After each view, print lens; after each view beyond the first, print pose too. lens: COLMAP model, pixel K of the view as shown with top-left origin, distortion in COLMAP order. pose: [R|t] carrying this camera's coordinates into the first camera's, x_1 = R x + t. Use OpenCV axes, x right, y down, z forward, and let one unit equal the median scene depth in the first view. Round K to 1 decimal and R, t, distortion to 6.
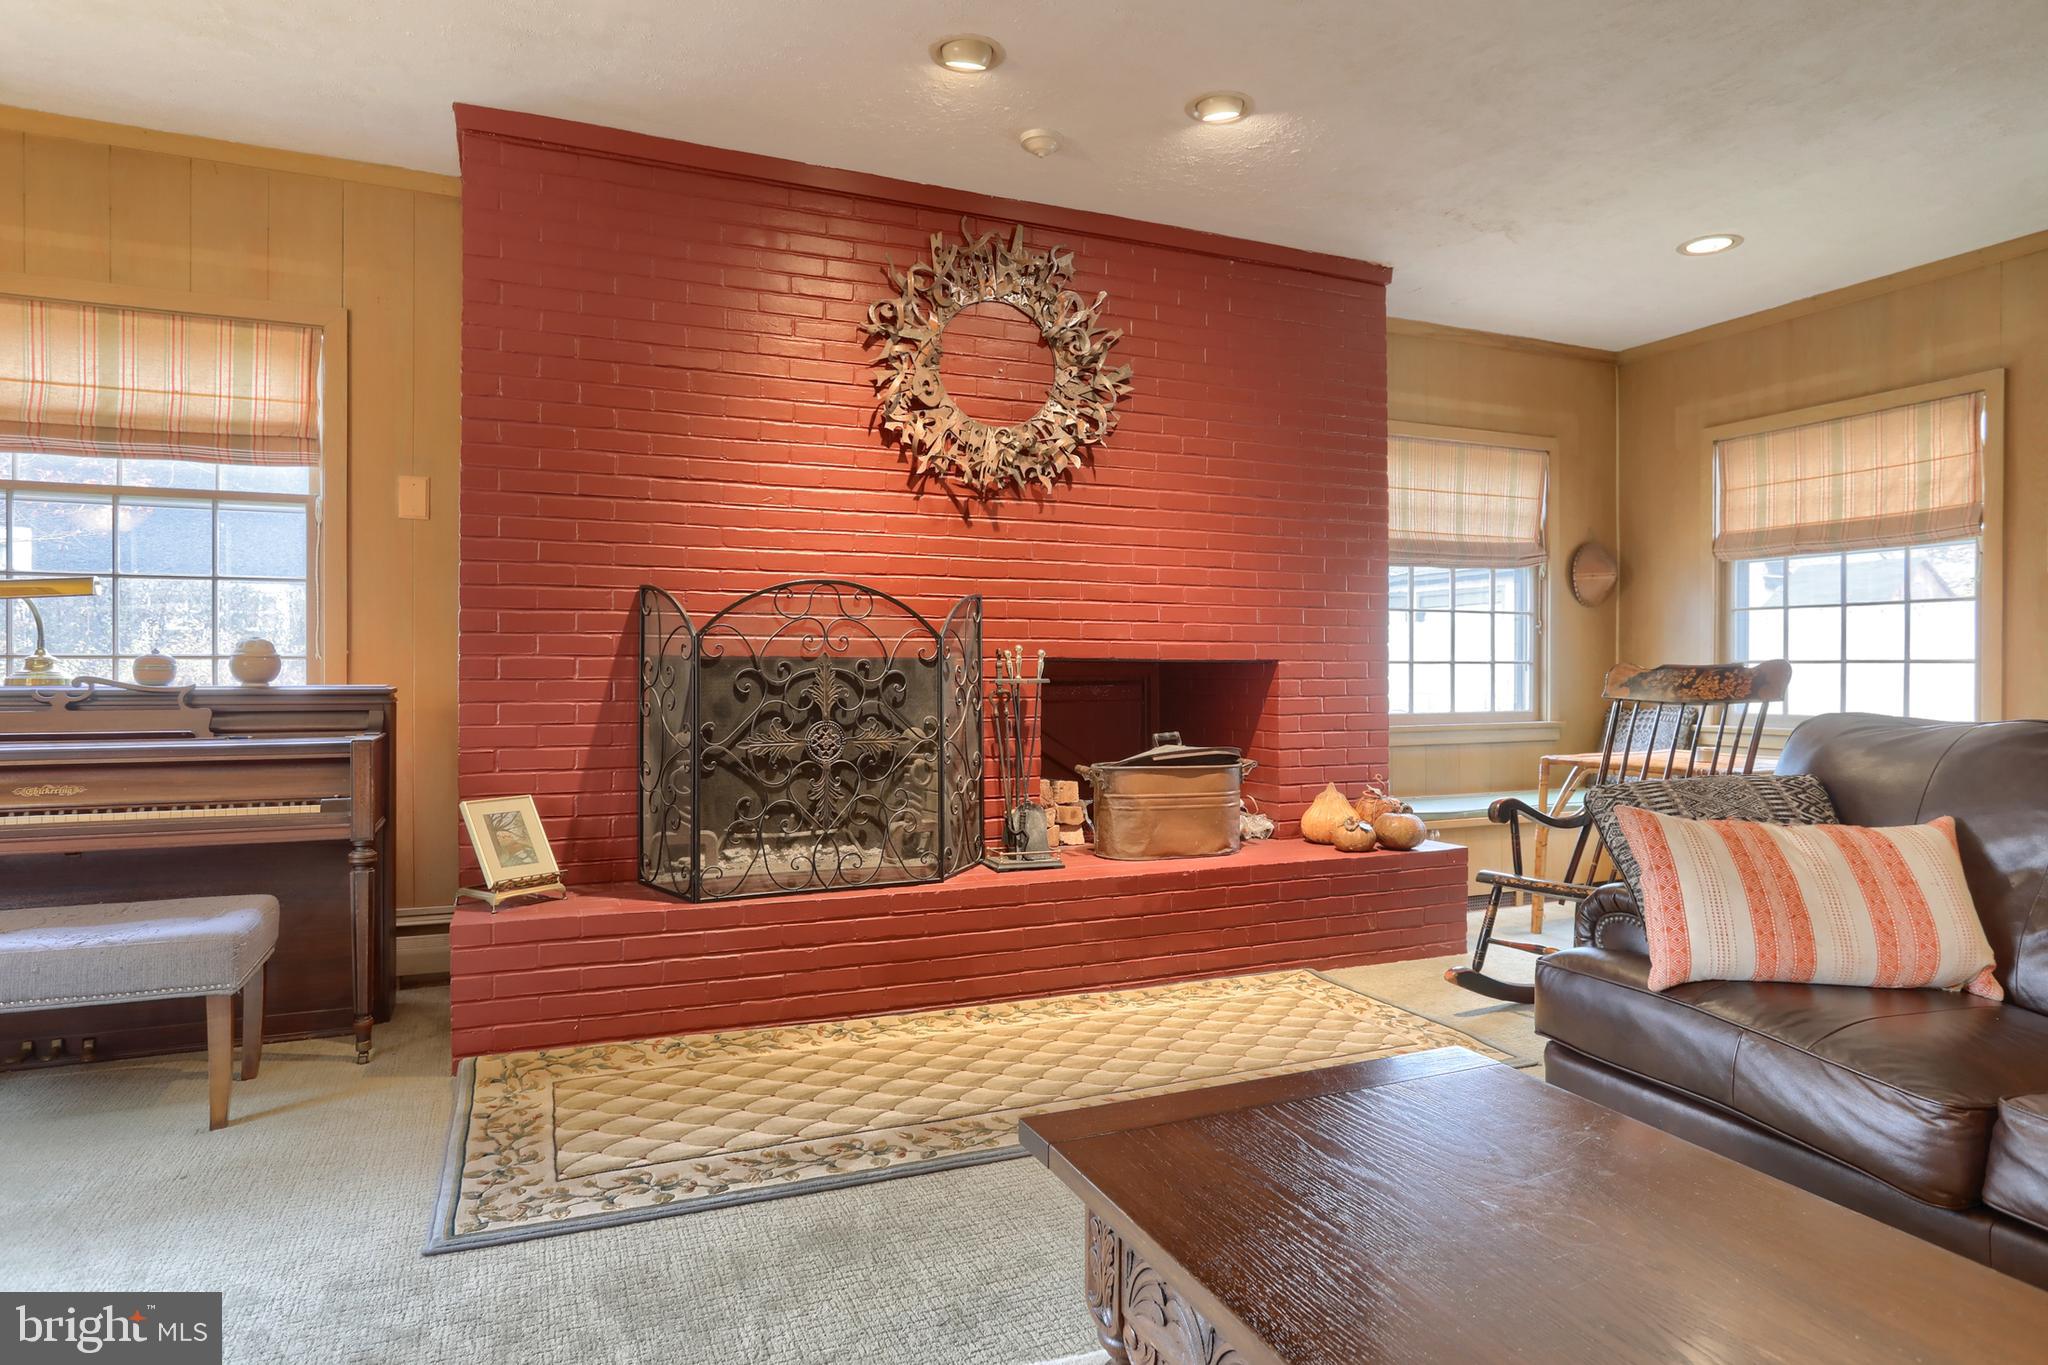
lens RADIAL K [[1136.2, 0, 1021.1], [0, 1136.2, 662.3], [0, 0, 1]] dist [-0.029666, 0.001245]
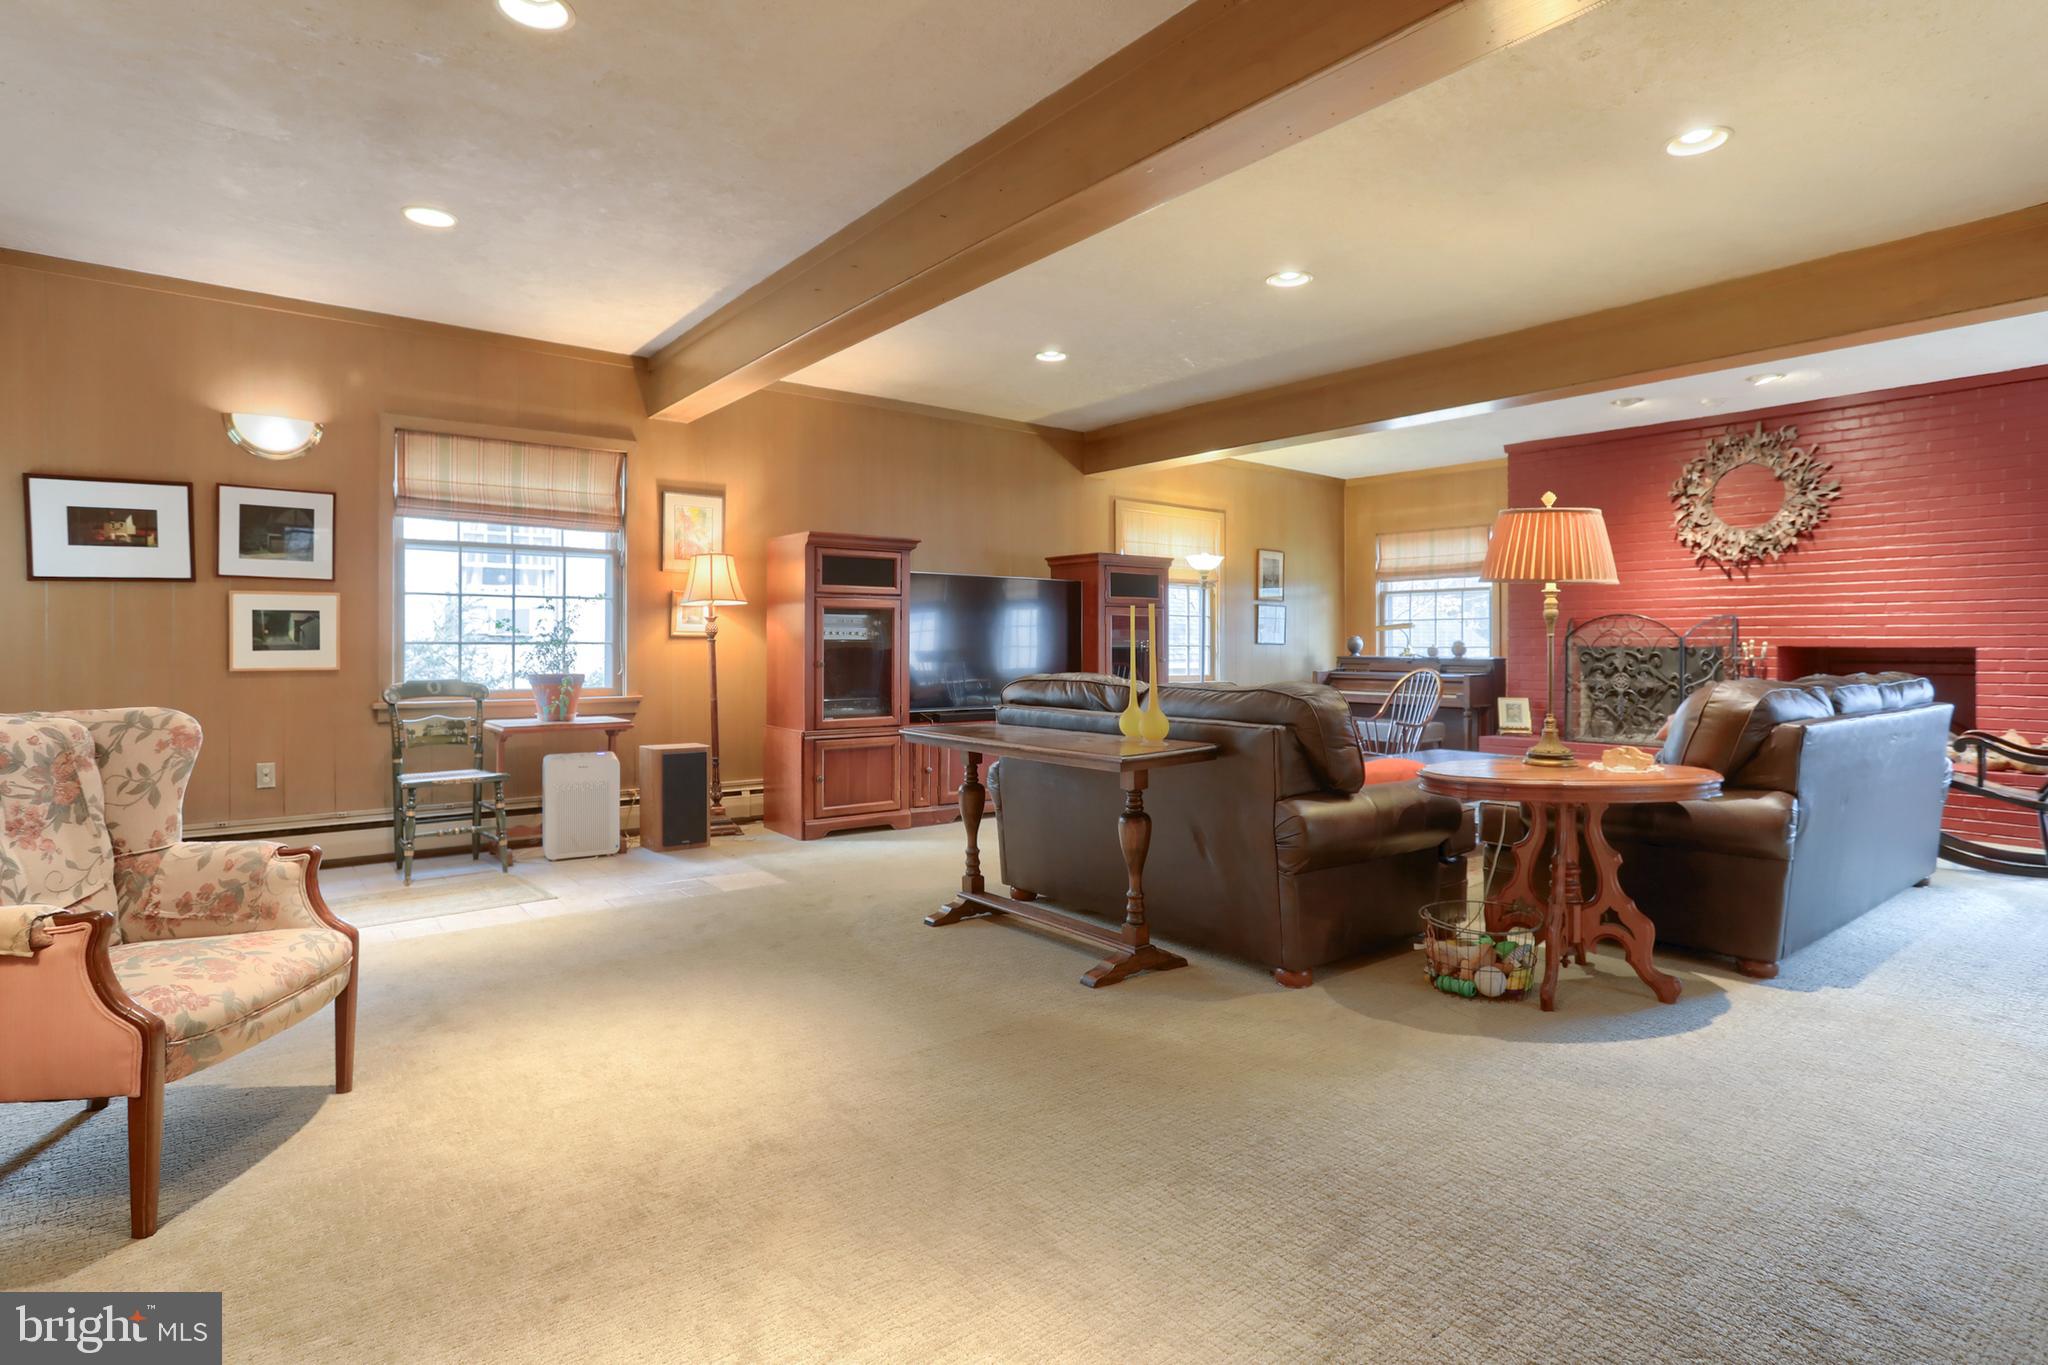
lens RADIAL K [[1062.8, 0, 1026.3], [0, 1062.8, 645.3], [0, 0, 1]] dist [-0.001022, -0.000183]
pose [[0.259309, -0.005640, -0.965778, 1.472753], [-0.001353, 0.999980, -0.006203, 0.007433], [0.965794, 0.002915, 0.259296, -0.698975]]
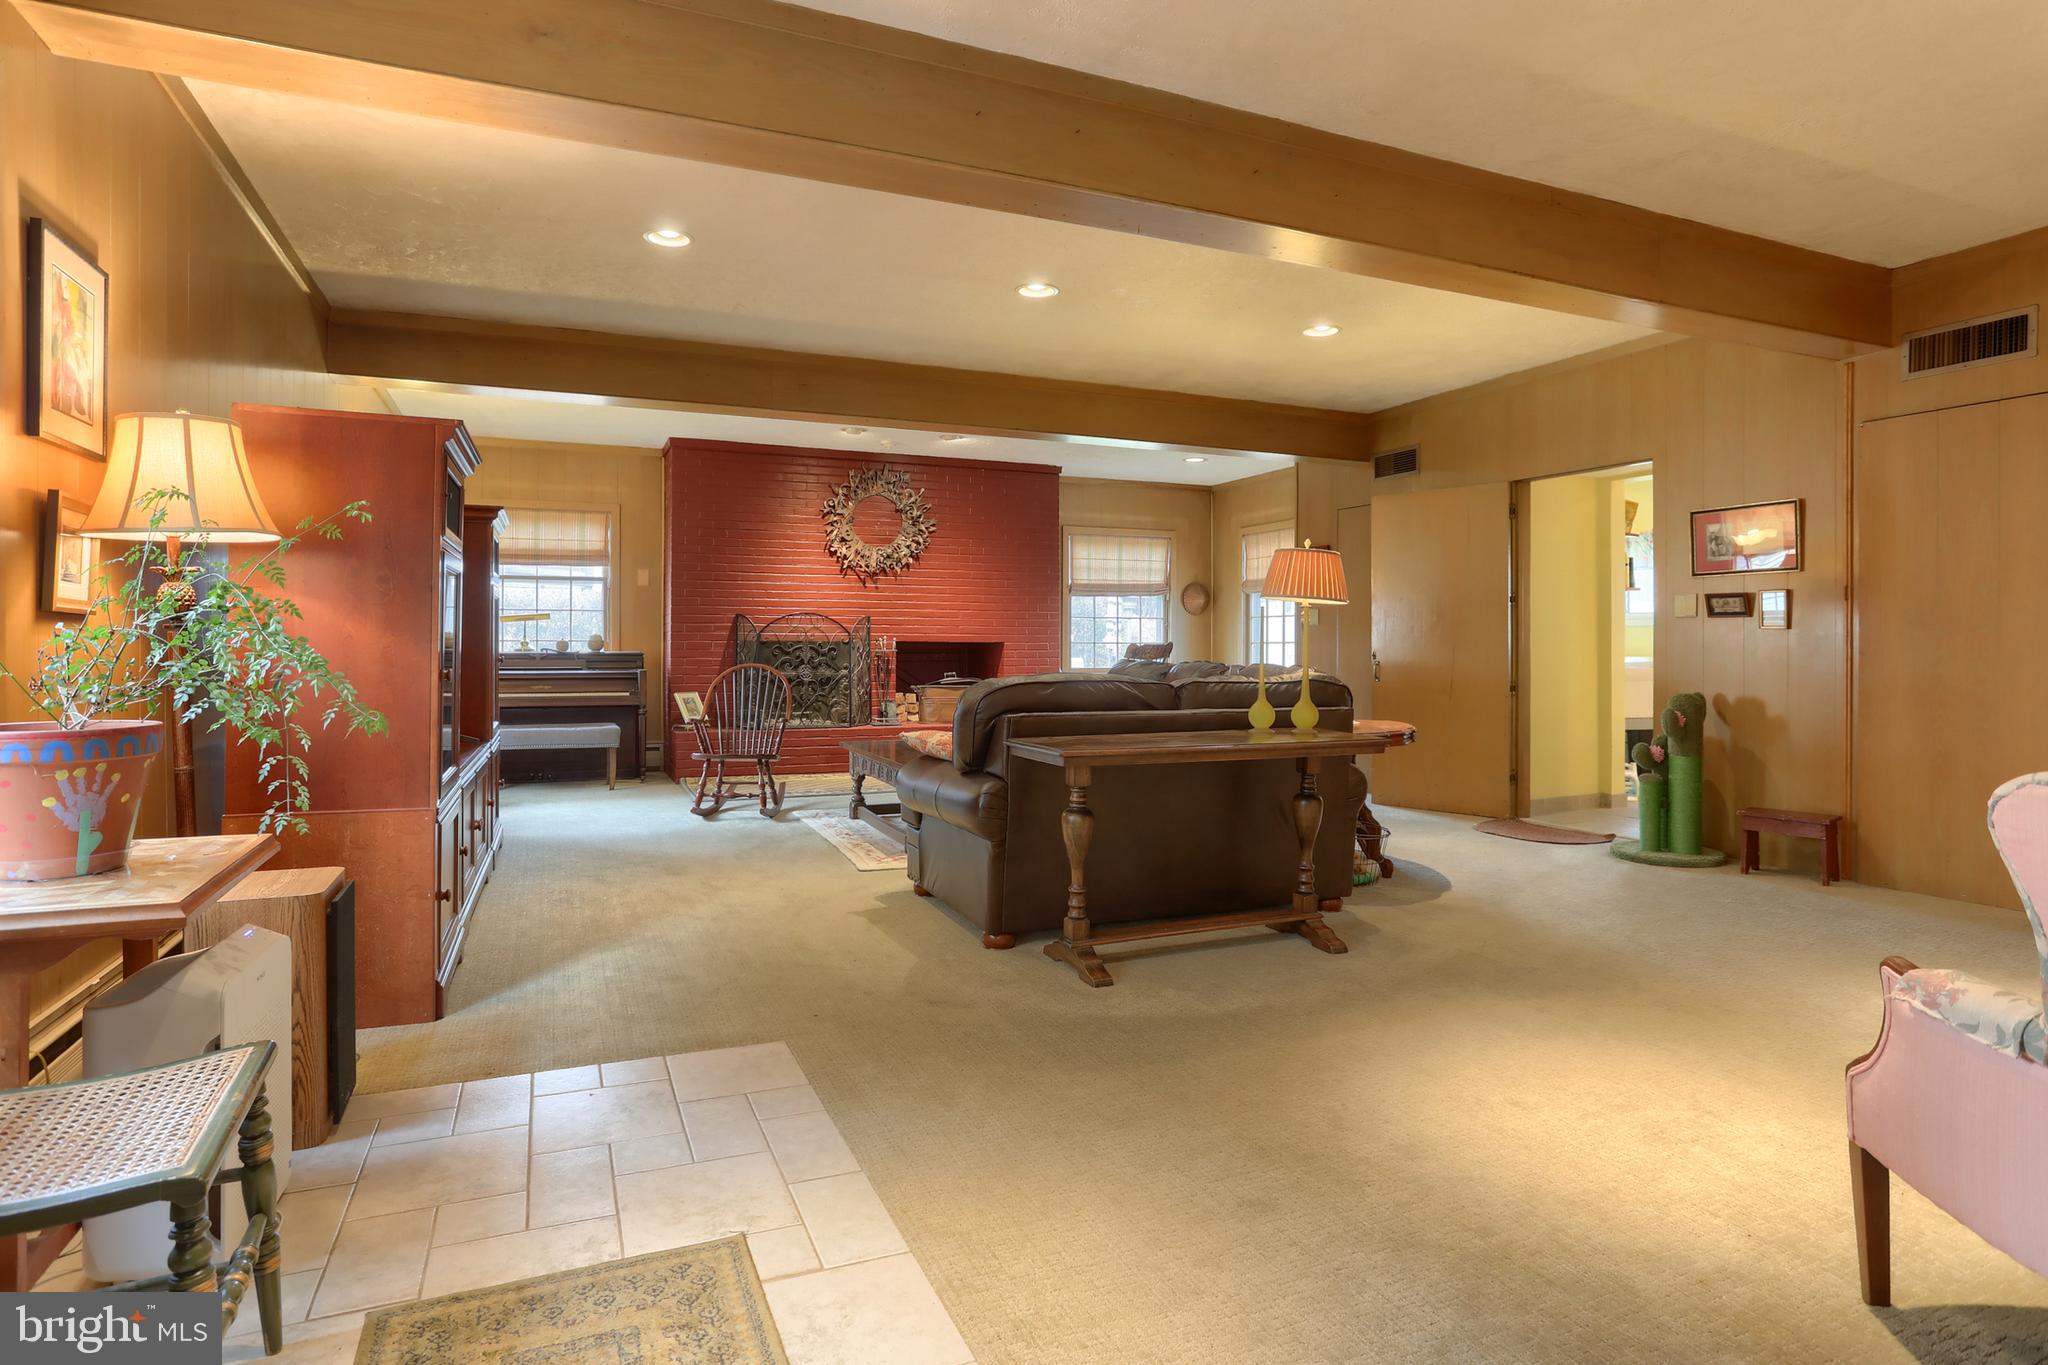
lens RADIAL K [[1102.9, 0, 1012.4], [0, 1102.9, 642.2], [0, 0, 1]] dist [-0.087621, 0.000380]
pose [[0.999955, -0.000716, -0.009447, 0.302351], [0.000696, 0.999998, -0.002120, 0.003451], [0.009448, 0.002113, 0.999953, -1.415114]]
